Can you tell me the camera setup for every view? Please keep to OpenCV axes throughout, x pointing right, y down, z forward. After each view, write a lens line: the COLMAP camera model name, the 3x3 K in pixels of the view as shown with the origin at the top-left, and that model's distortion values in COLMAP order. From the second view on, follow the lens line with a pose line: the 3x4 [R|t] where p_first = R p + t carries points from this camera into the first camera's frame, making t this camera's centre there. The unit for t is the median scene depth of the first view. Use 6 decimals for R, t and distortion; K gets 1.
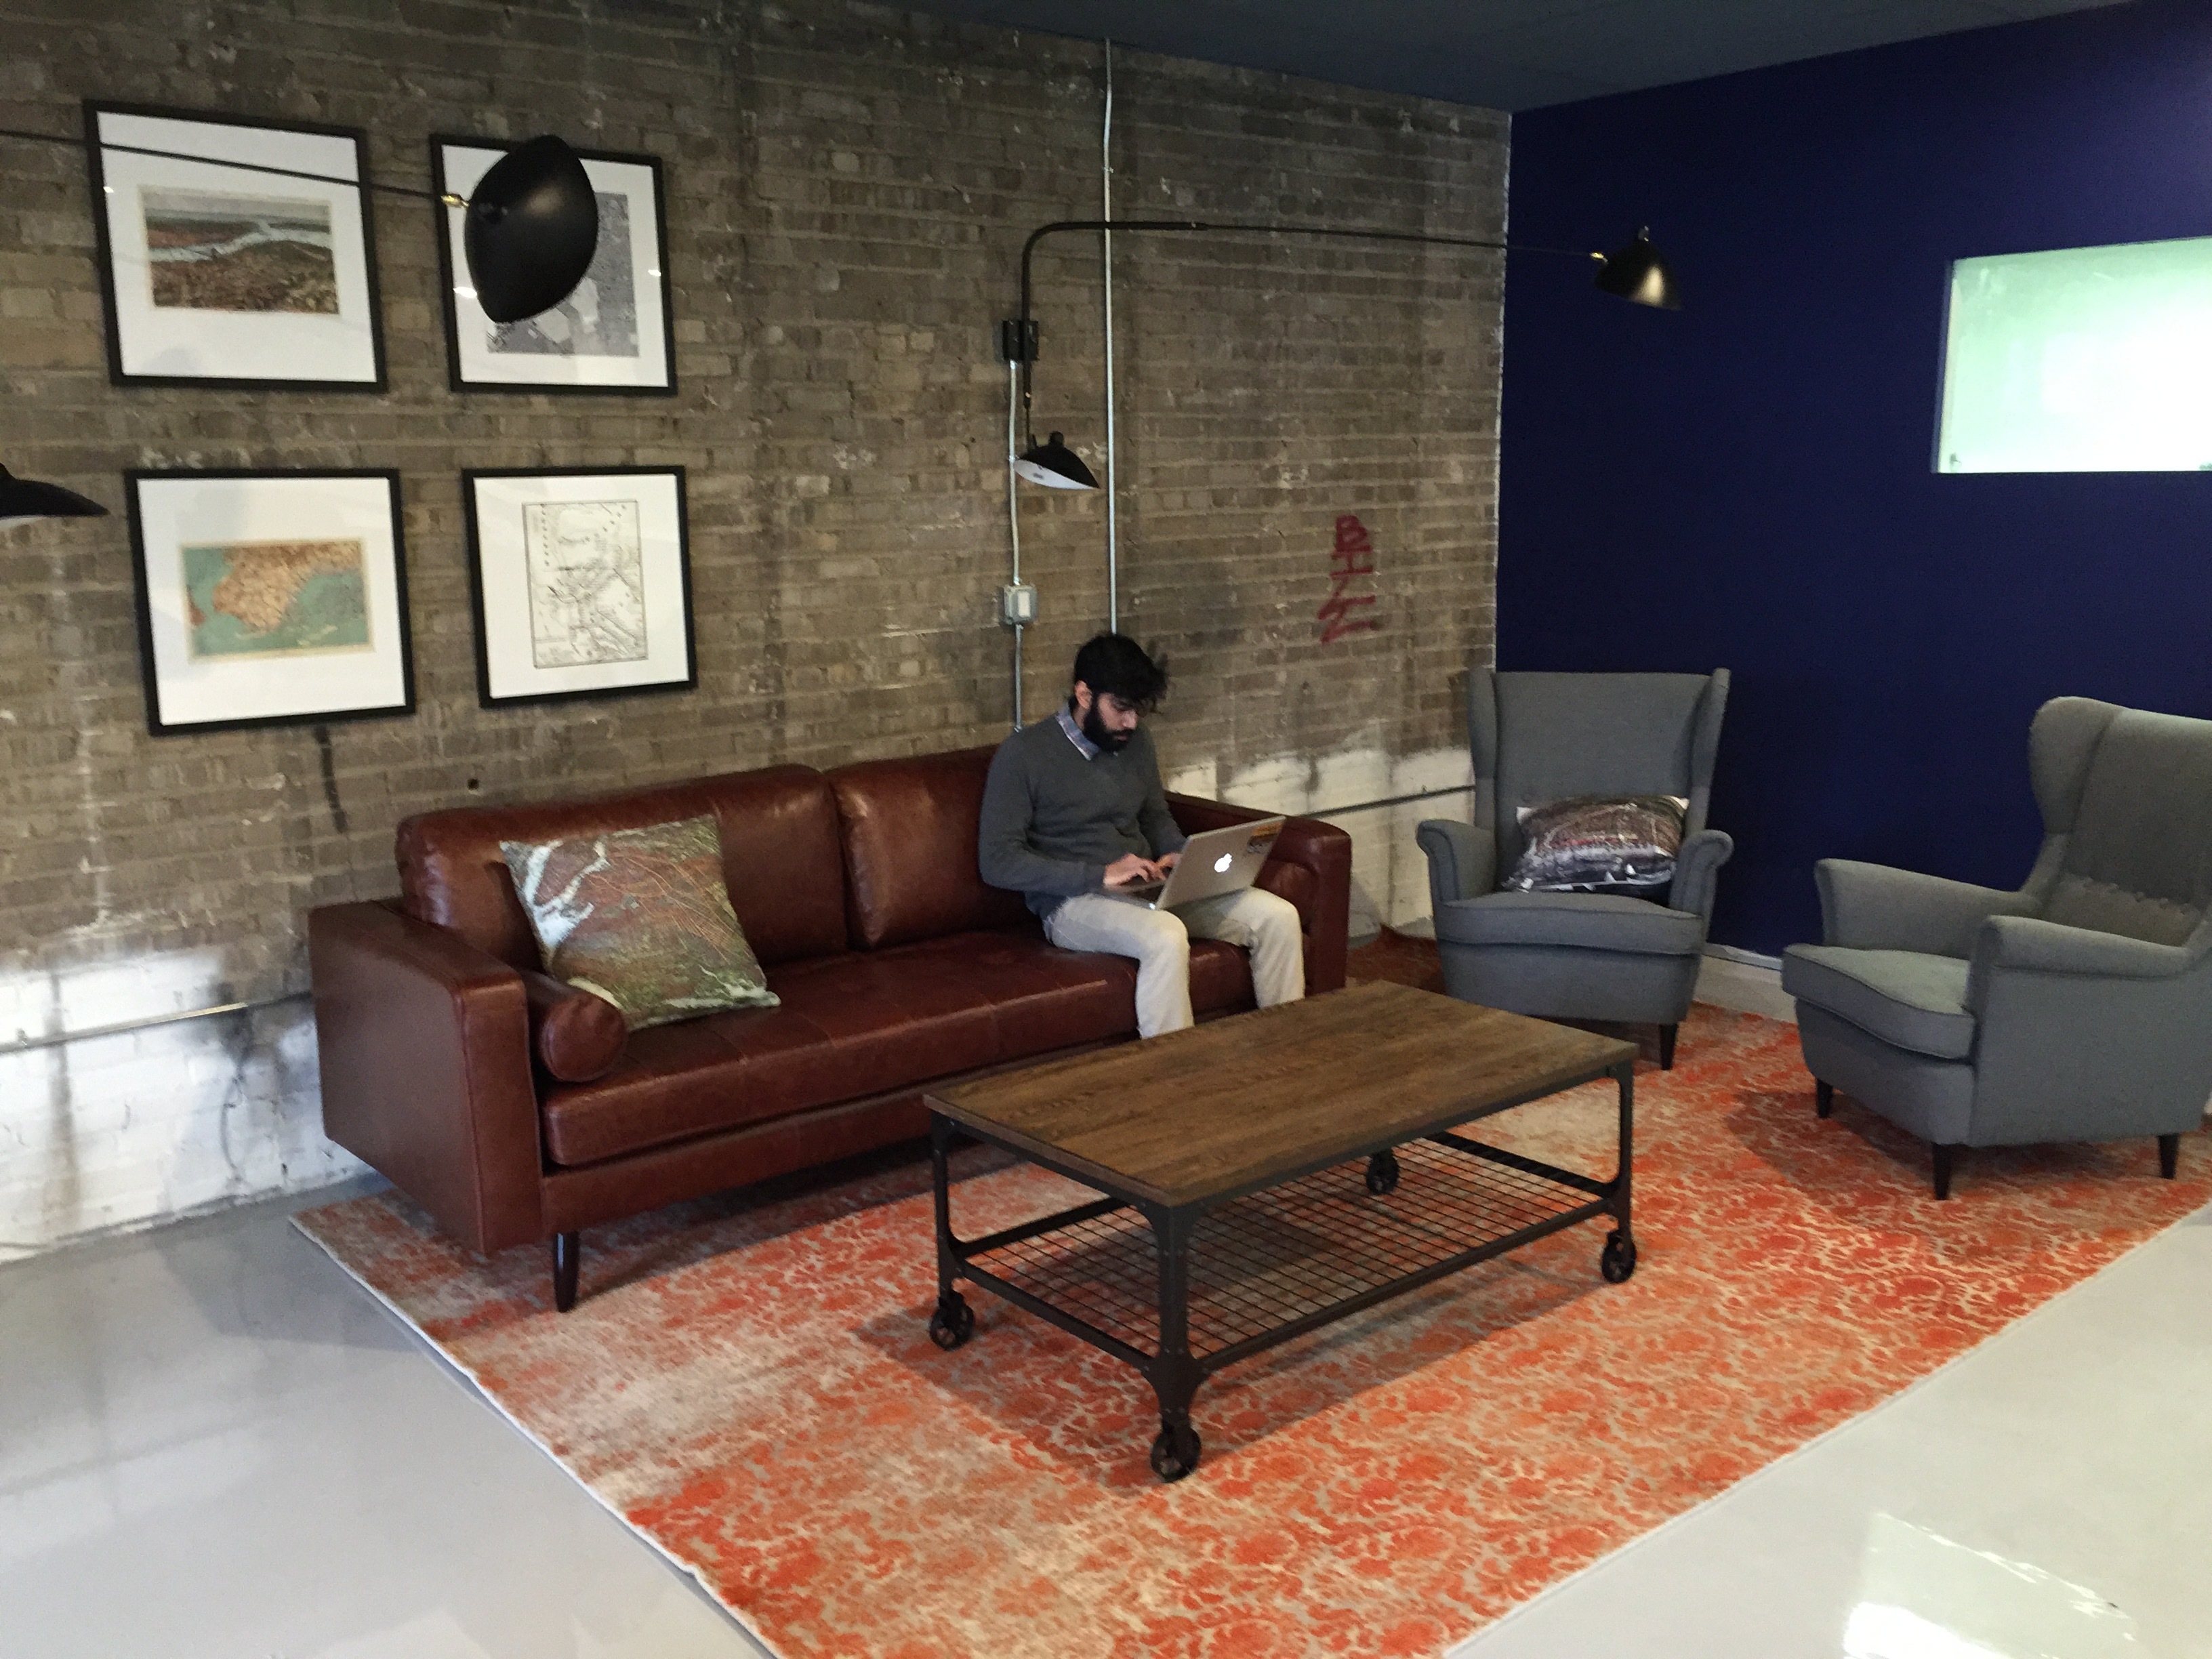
lens RADIAL K [[1894.0, 0, 1113.2], [0, 1894.0, 830.6], [0, 0, 1]] dist [0.057956, -0.064098]
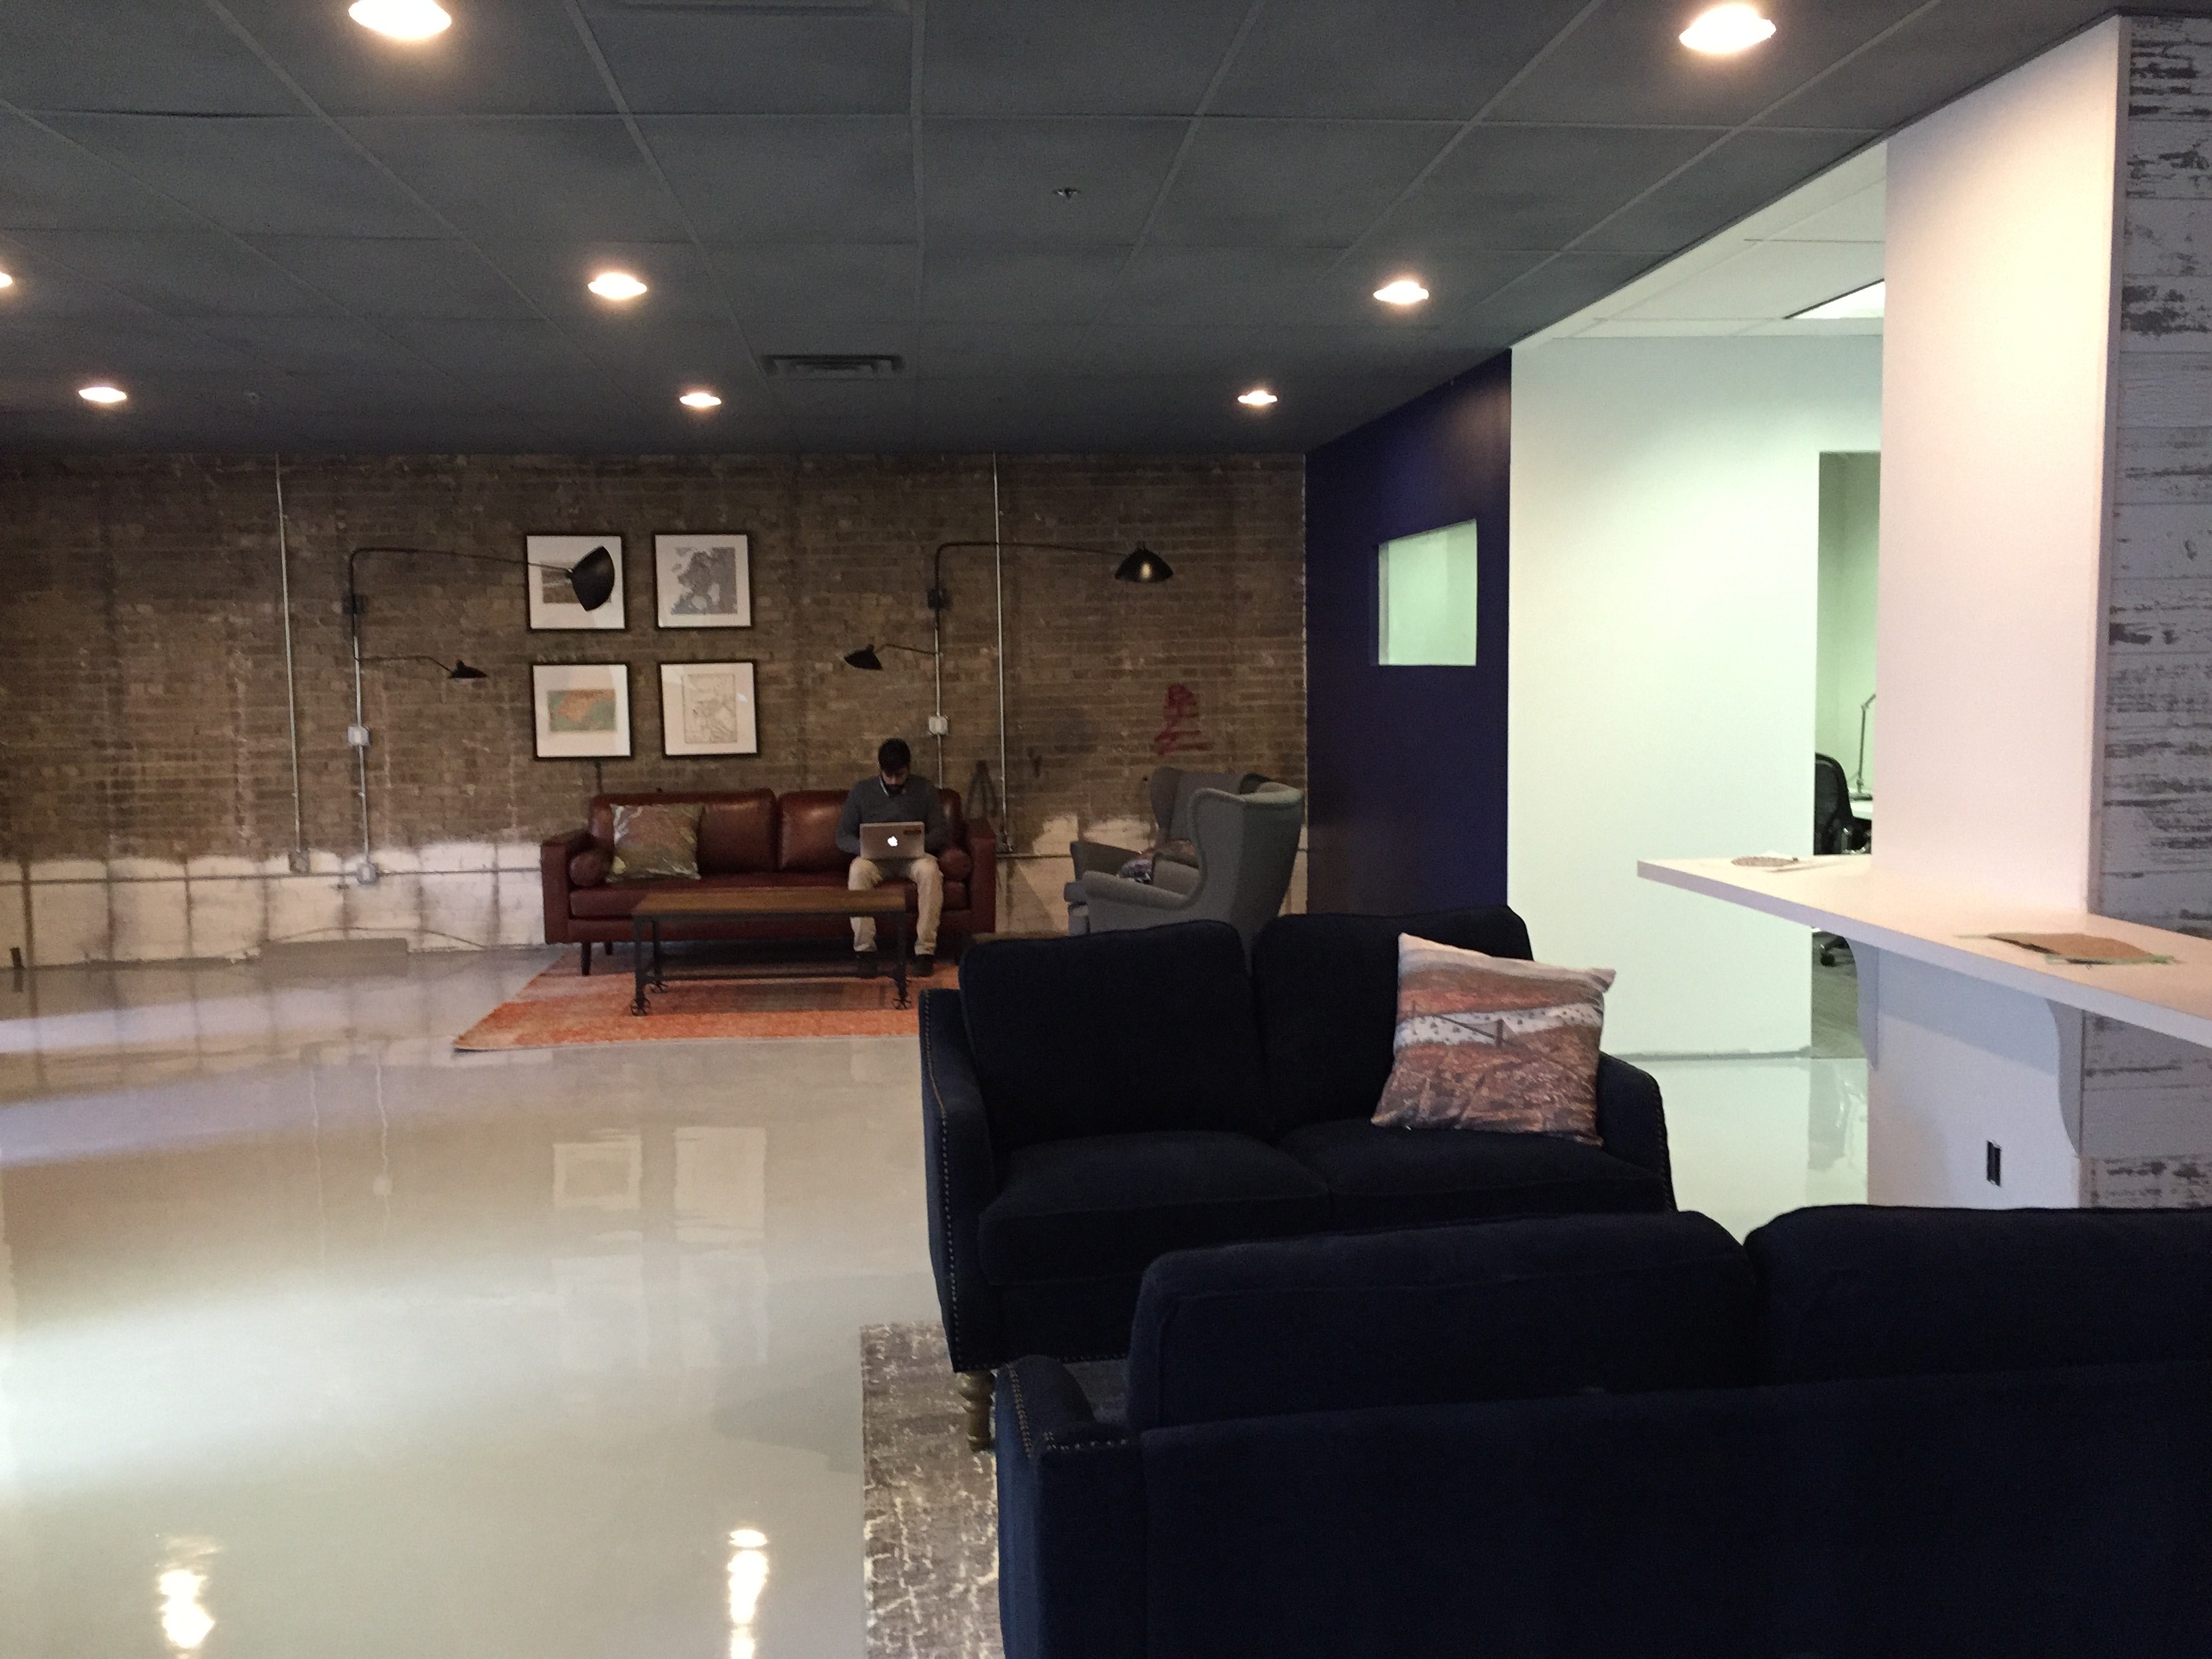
lens RADIAL K [[1894.0, 0, 1103.3], [0, 1894.0, 829.4], [0, 0, 1]] dist [0.057956, -0.064098]
pose [[0.831048, 0.054041, -0.553570, 1.353244], [-0.100864, 0.993409, -0.054444, 0.091772], [0.546979, 0.101081, 0.831021, -0.633008]]
